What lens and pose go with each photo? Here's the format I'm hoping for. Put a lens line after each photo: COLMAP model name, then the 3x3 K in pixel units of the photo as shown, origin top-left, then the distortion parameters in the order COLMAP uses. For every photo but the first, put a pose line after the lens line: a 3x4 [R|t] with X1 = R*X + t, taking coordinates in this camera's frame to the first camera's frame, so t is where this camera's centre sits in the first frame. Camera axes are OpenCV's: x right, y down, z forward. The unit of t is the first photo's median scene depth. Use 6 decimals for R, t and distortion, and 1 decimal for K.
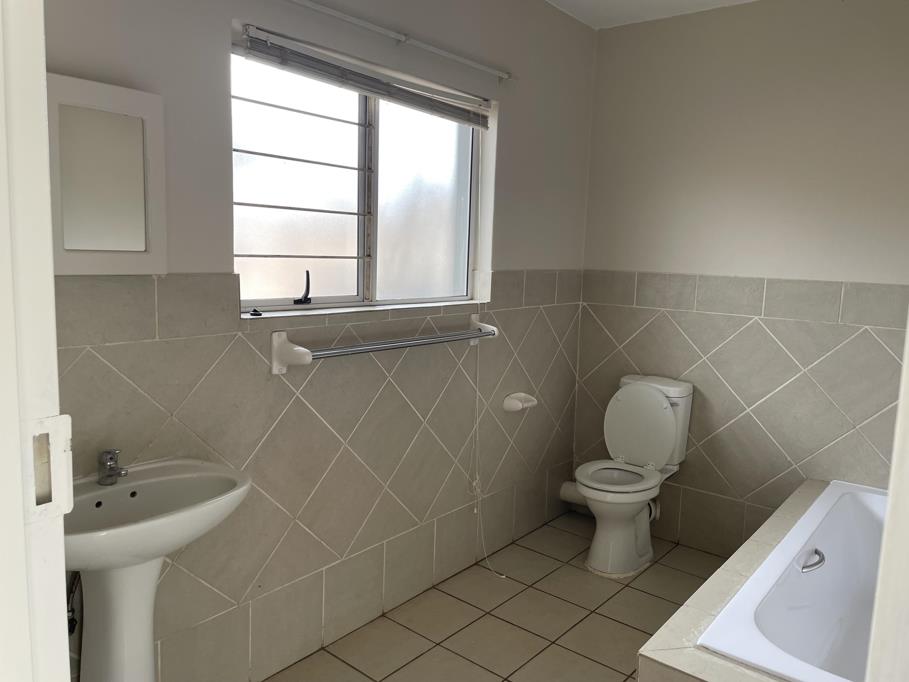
lens RADIAL K [[687.2, 0, 455.2], [0, 687.2, 334.6], [0, 0, 1]] dist [0.100809, -0.137621]
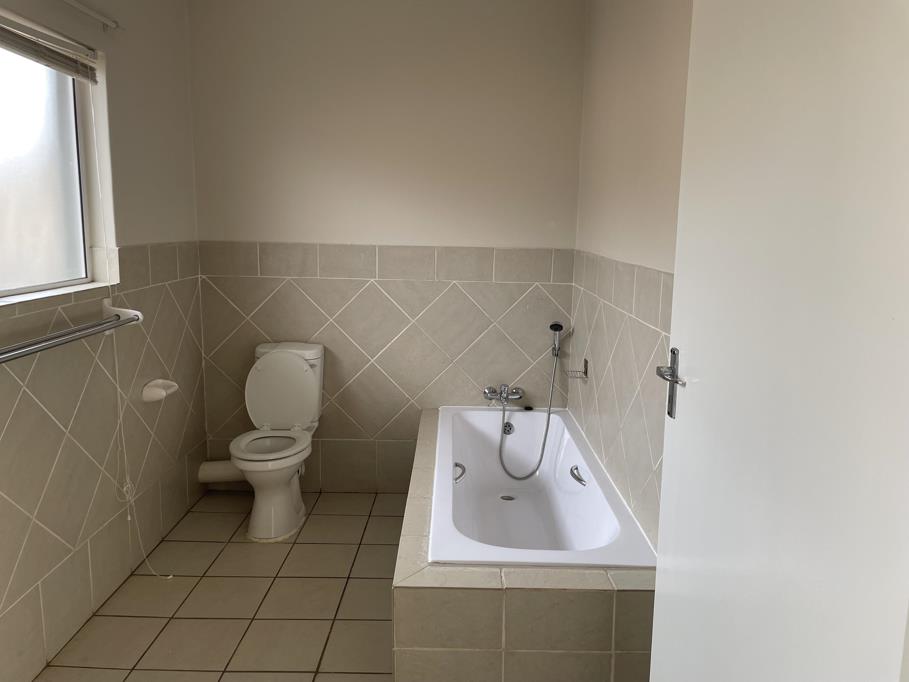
lens RADIAL K [[687.2, 0, 455.2], [0, 687.2, 334.6], [0, 0, 1]] dist [0.100809, -0.137621]
pose [[0.772238, -0.122859, 0.623342, -0.174671], [0.085519, 0.992297, 0.089632, -0.024477], [-0.629552, -0.015910, 0.776795, 0.035365]]
